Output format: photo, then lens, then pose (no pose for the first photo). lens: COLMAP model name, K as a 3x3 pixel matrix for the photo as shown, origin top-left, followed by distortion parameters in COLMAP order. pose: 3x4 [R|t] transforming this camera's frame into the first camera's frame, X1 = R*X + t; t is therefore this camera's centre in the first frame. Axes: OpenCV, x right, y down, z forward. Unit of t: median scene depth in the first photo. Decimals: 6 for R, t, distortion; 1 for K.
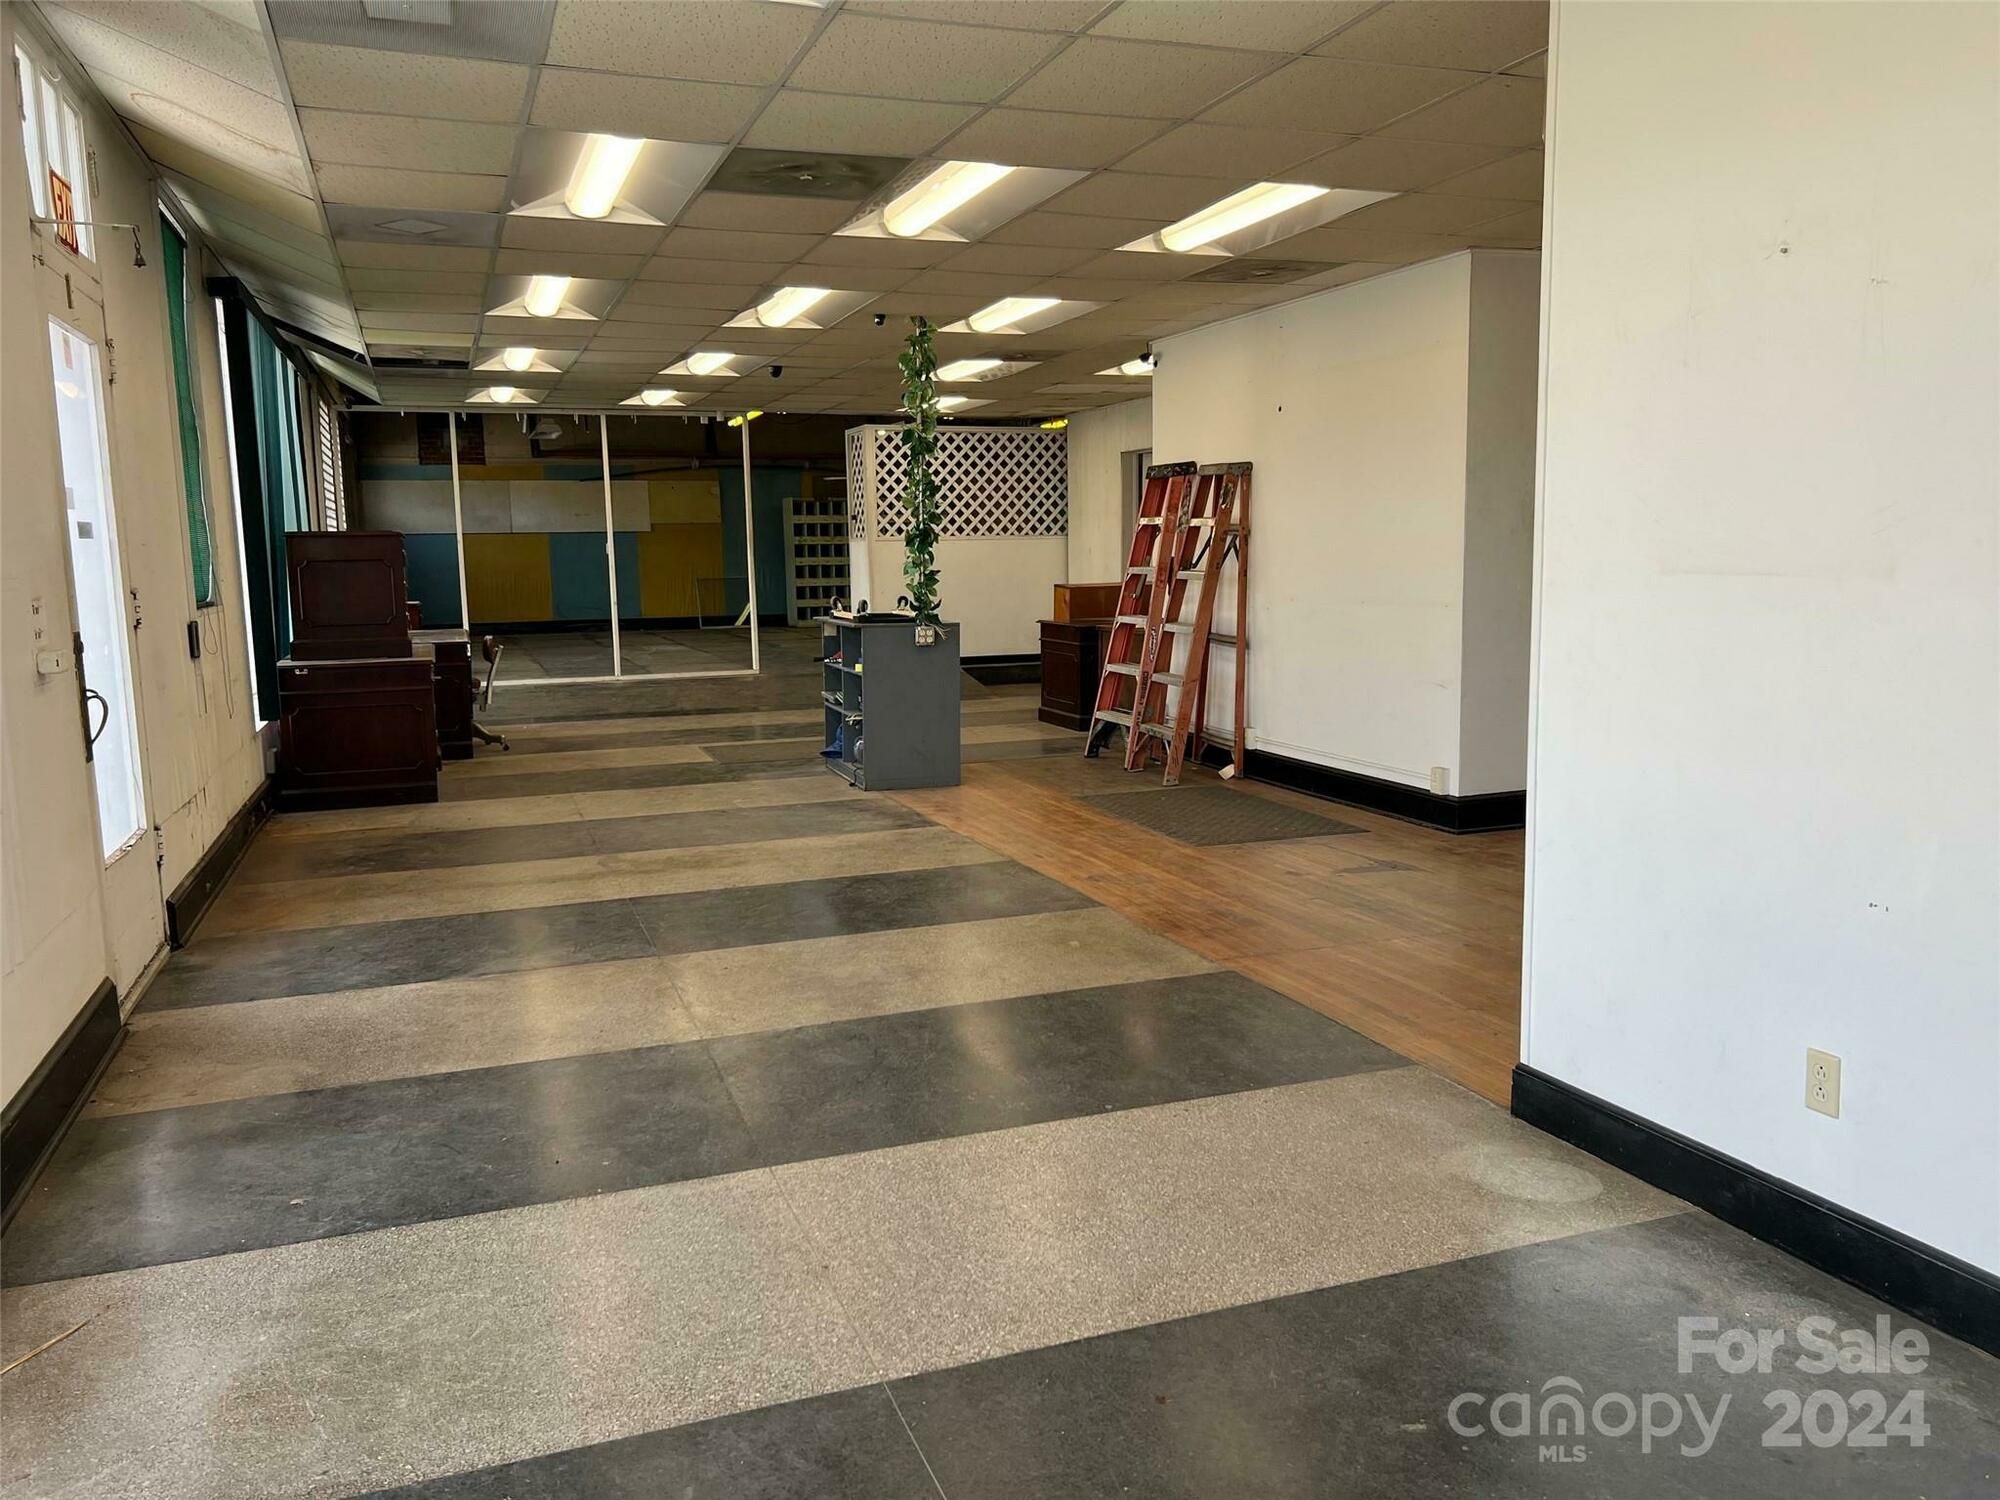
lens RADIAL K [[1498.2, 0, 1000.0], [0, 1498.2, 750.0], [0, 0, 1]] dist [0.033778, 0.000161]
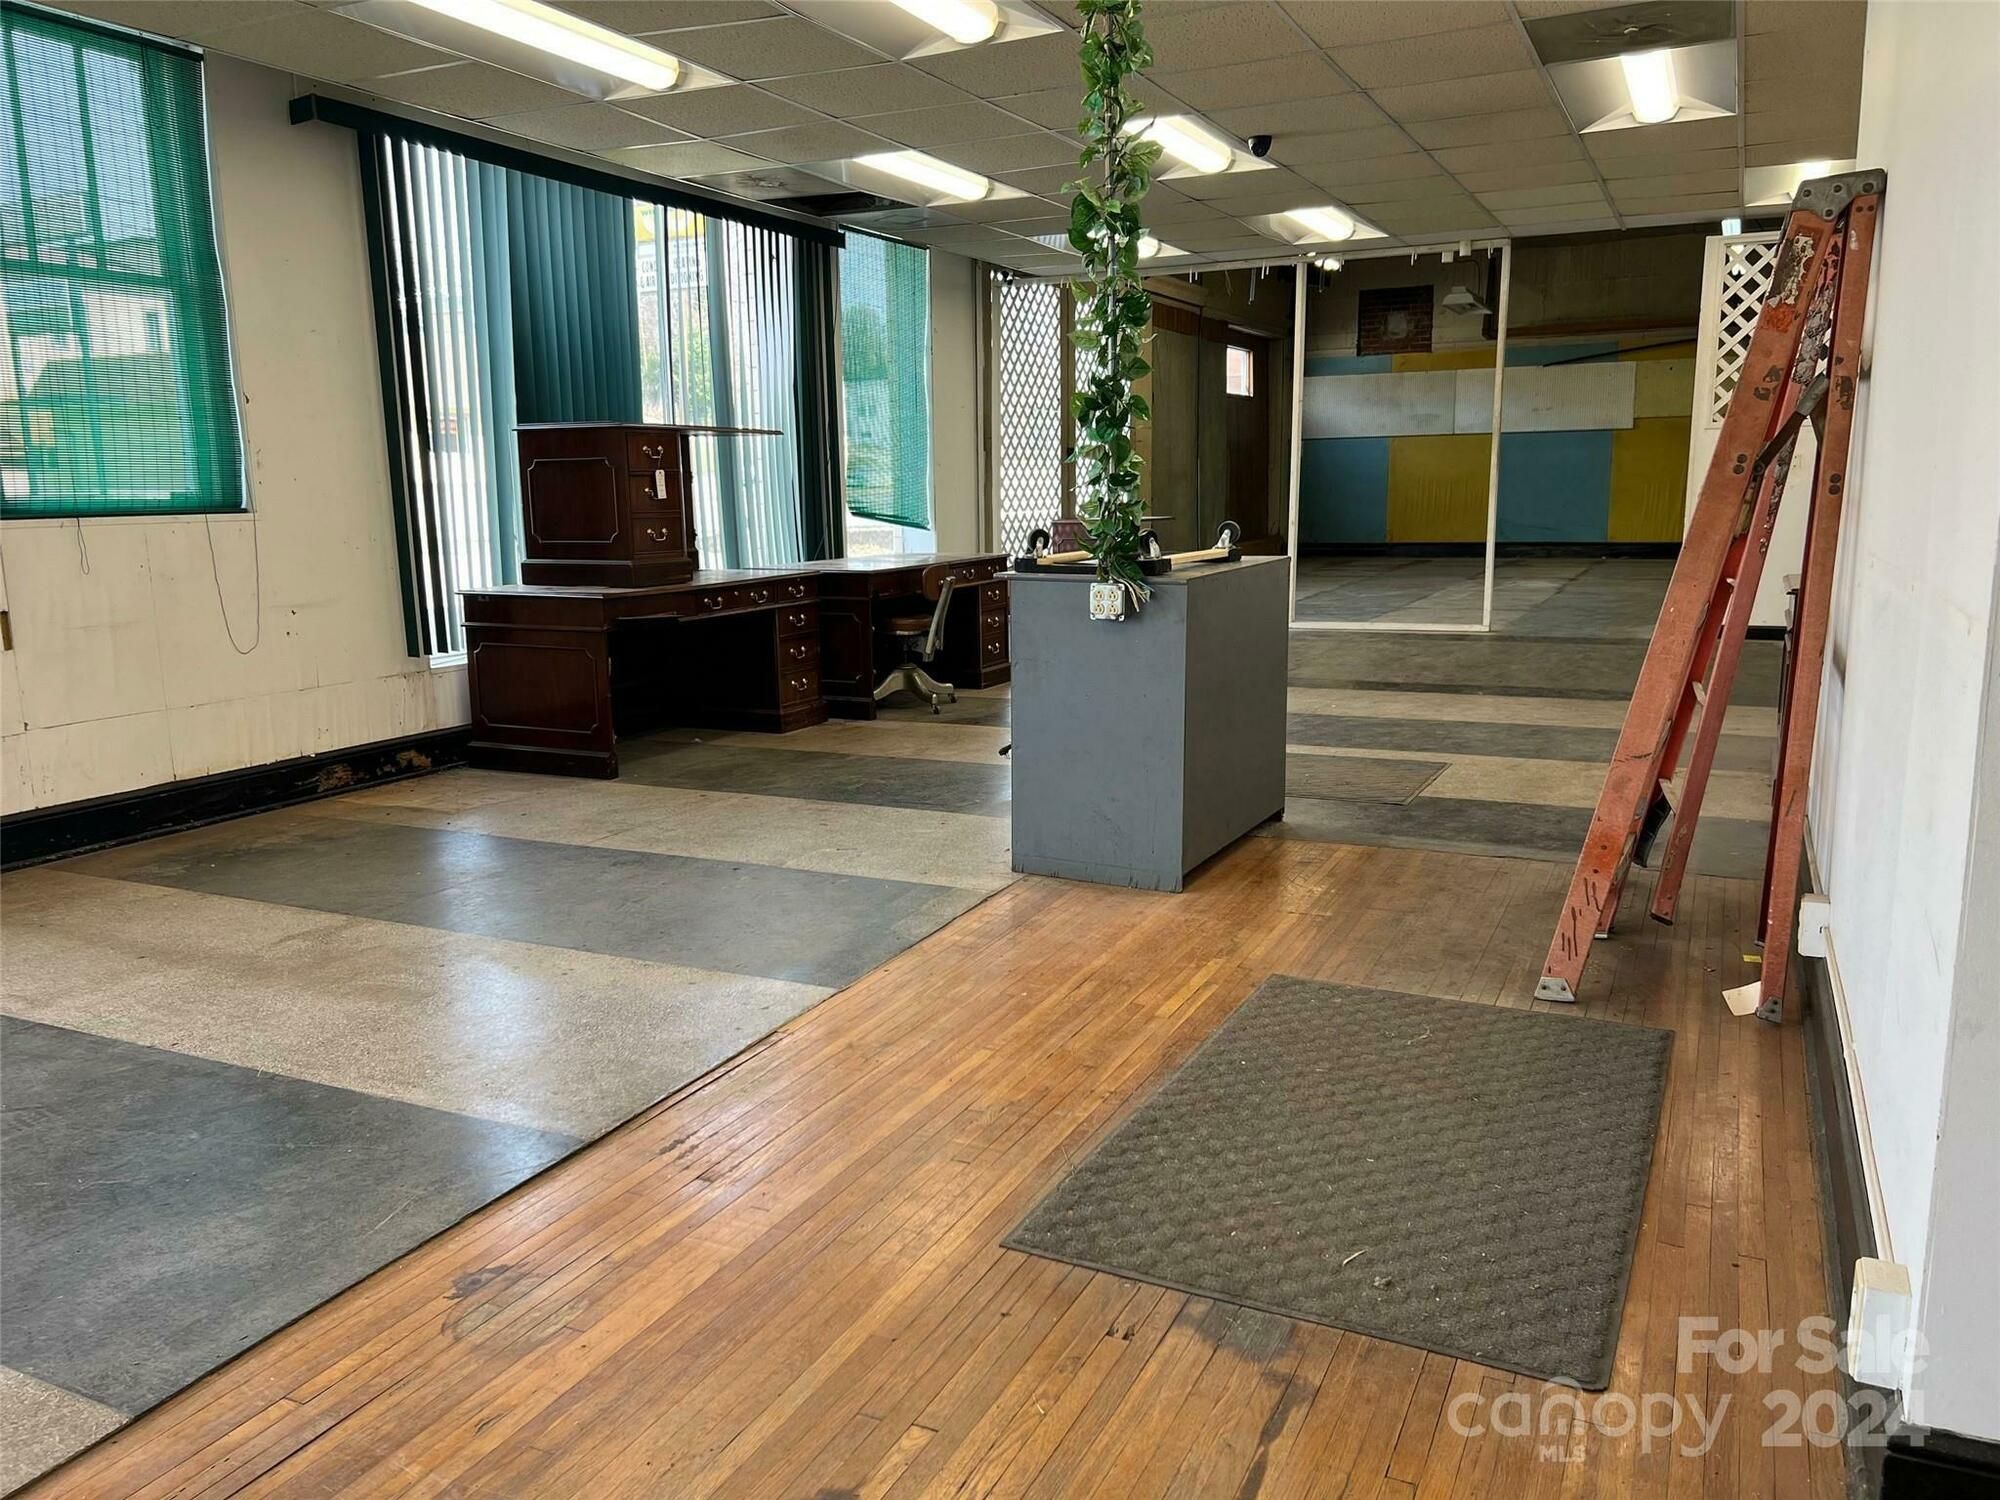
lens RADIAL K [[1498.2, 0, 1000.0], [0, 1498.2, 750.0], [0, 0, 1]] dist [0.033778, 0.000161]
pose [[0.686061, 0.135972, -0.714725, 0.138687], [-0.094551, 0.990712, 0.097718, -0.033166], [0.721374, 0.000537, 0.692546, 0.280387]]
